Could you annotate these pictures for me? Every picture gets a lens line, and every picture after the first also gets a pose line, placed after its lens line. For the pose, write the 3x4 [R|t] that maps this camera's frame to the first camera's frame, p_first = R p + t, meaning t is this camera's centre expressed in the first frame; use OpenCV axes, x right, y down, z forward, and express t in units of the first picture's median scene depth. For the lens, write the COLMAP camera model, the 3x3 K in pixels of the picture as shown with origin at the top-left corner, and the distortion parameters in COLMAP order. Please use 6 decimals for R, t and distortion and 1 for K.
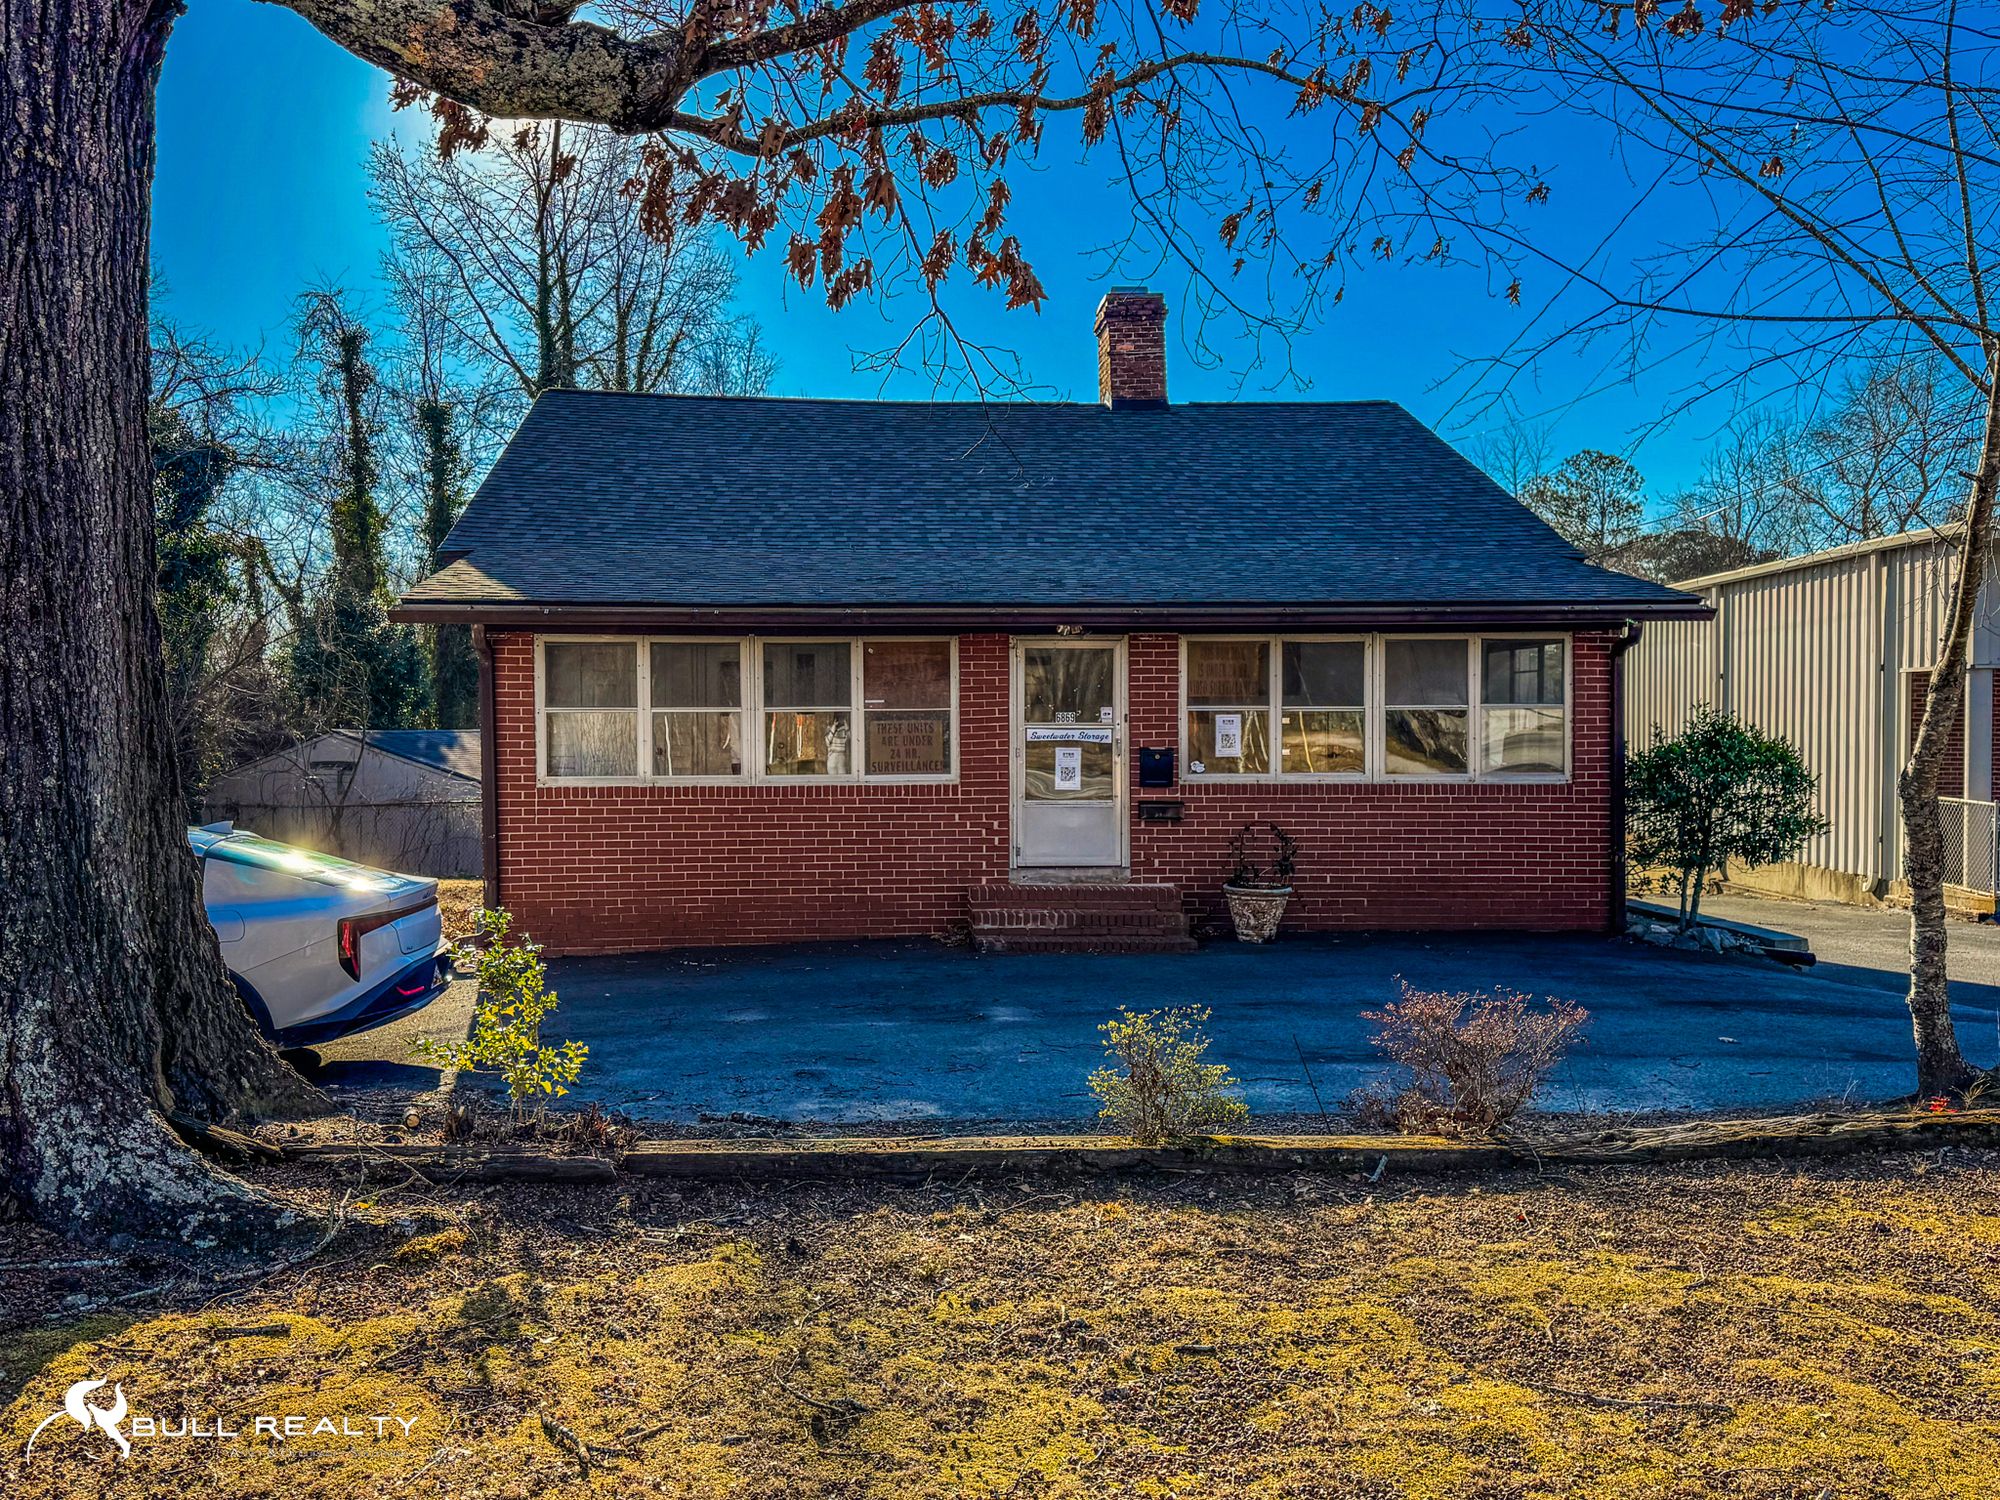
lens RADIAL K [[1598.4, 0, 1000.0], [0, 1598.4, 750.0], [0, 0, 1]] dist [0.115664, -0.176712]
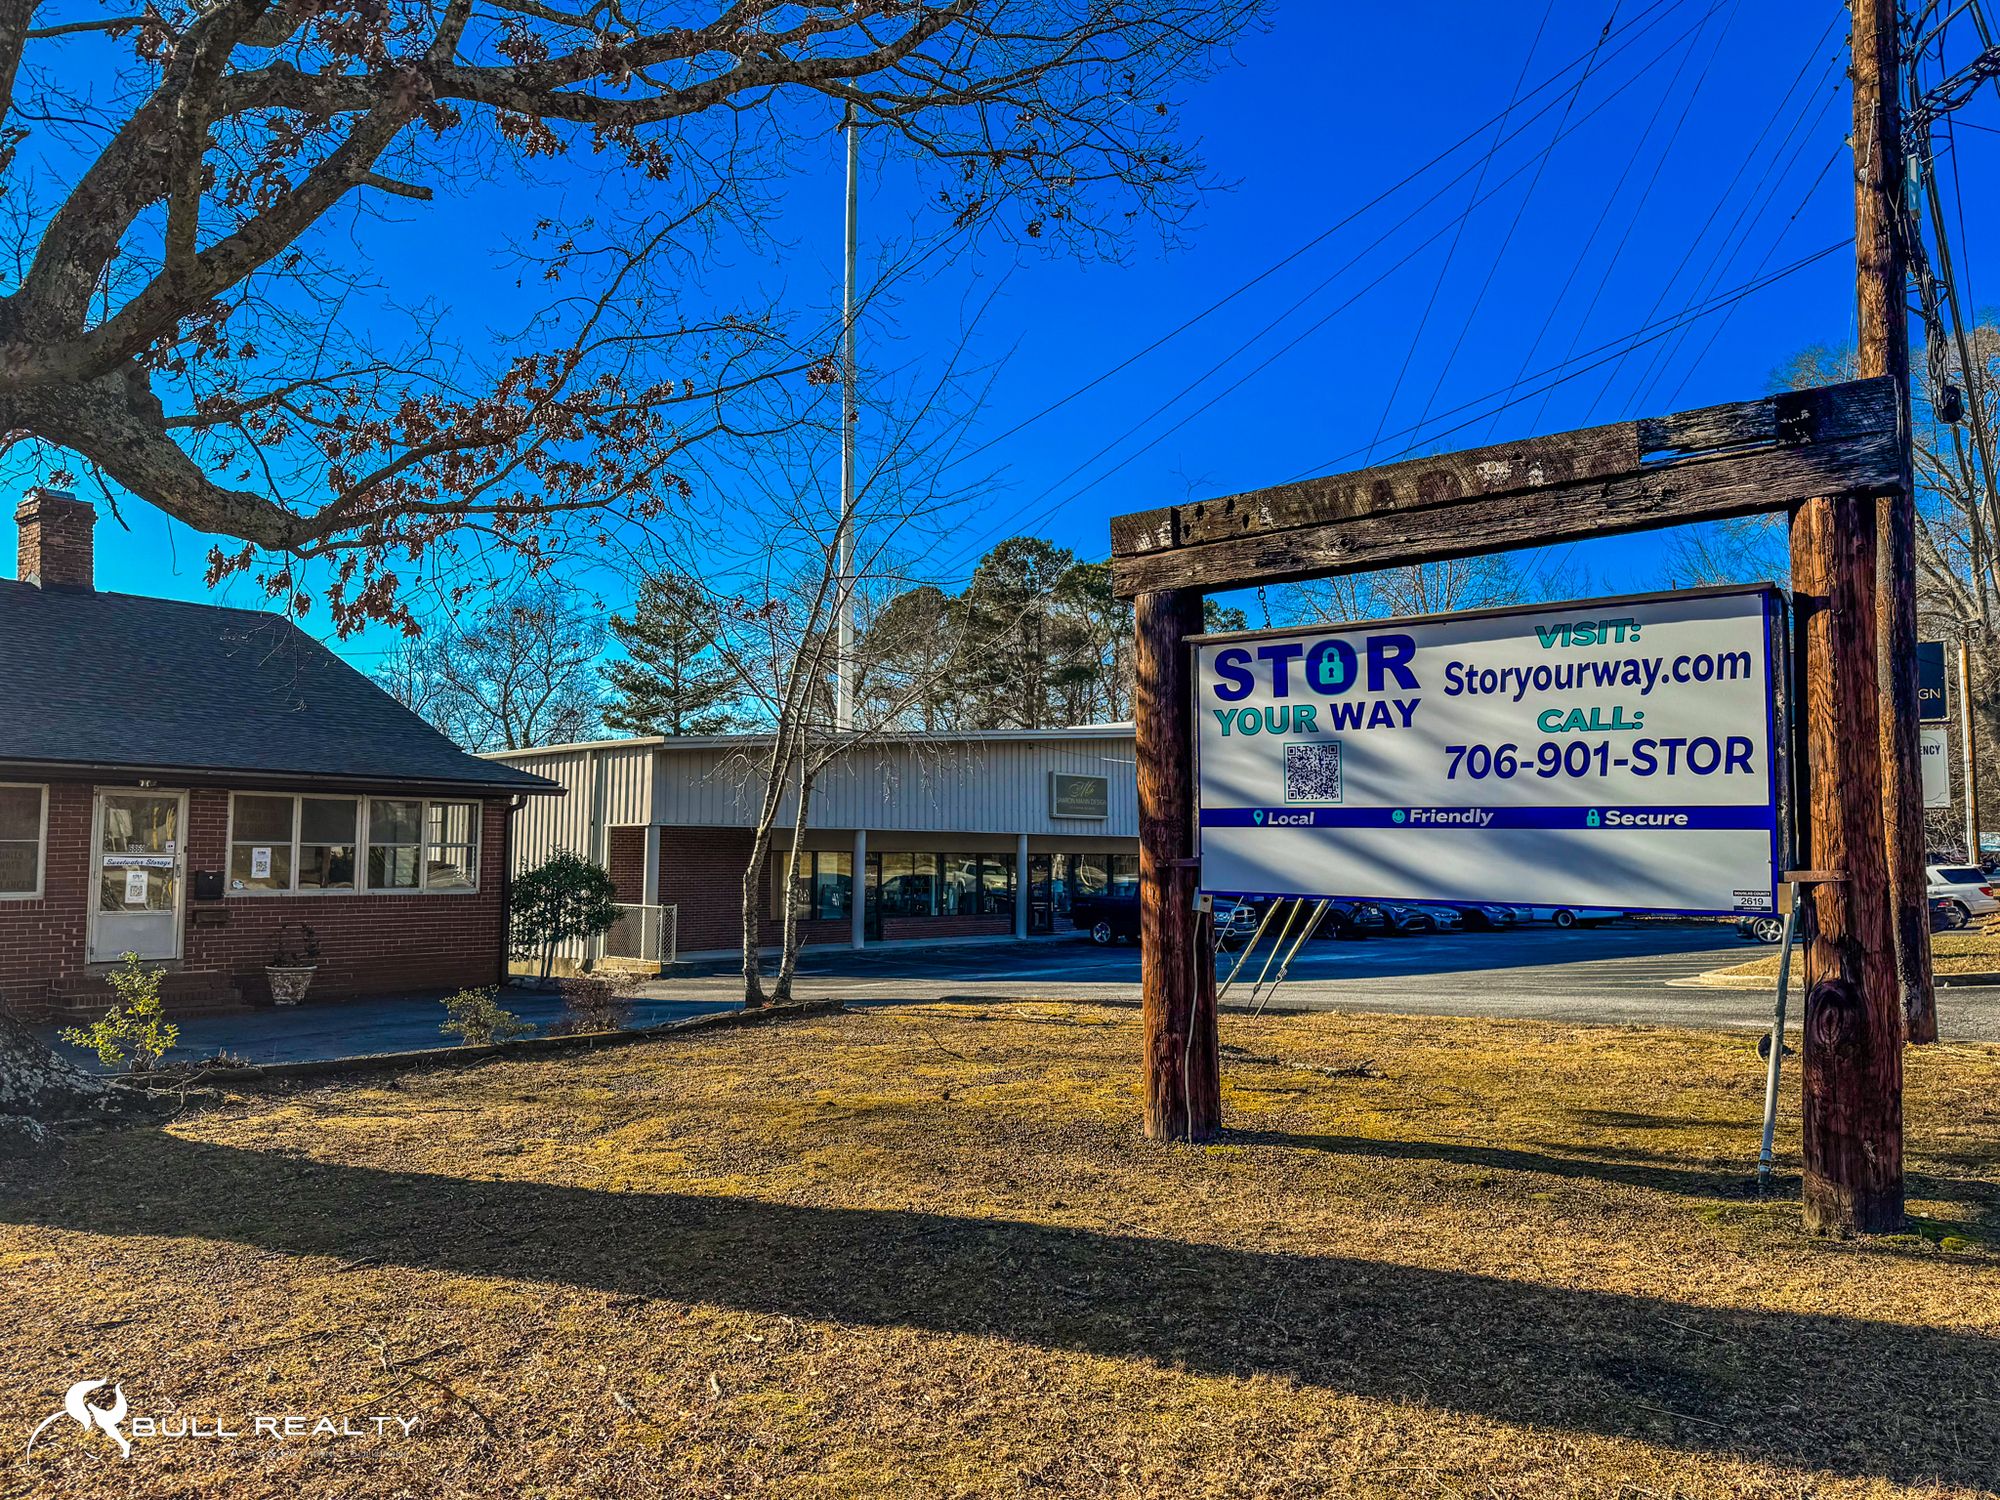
lens RADIAL K [[1426.4, 0, 1000.0], [0, 1426.4, 750.0], [0, 0, 1]] dist [-0.003859, -0.007385]
pose [[0.658402, 0.061664, 0.750137, -0.380712], [0.010790, 0.995763, -0.091326, 0.014130], [-0.752589, 0.068224, 0.654946, -0.327598]]
